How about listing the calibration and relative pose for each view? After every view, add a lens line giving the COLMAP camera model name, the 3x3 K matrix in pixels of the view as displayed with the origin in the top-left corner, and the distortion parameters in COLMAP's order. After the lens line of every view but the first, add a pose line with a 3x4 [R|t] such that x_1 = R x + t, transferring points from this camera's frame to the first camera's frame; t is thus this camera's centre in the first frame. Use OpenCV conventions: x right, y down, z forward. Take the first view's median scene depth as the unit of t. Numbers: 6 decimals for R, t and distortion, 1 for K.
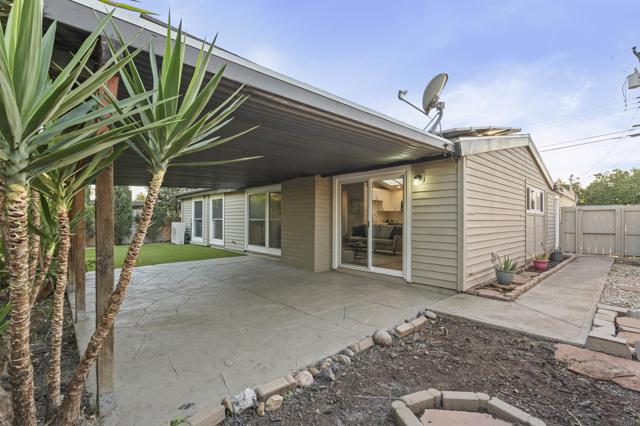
lens RADIAL K [[289.9, 0, 319.4], [0, 289.9, 212.6], [0, 0, 1]] dist [-0.009642, 0.003885]
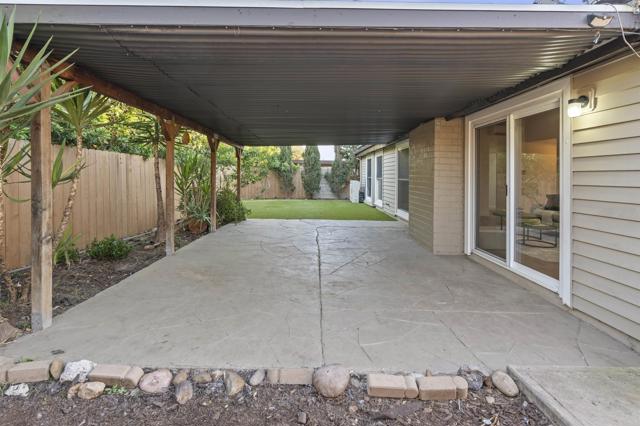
lens RADIAL K [[311.3, 0, 314.4], [0, 311.3, 167.7], [0, 0, 1]] dist [-0.002708, 0.000472]
pose [[0.740390, 0.001236, -0.672176, 0.281482], [-0.010894, 0.999889, -0.010161, 0.003710], [0.672089, 0.014846, 0.740322, 0.229136]]
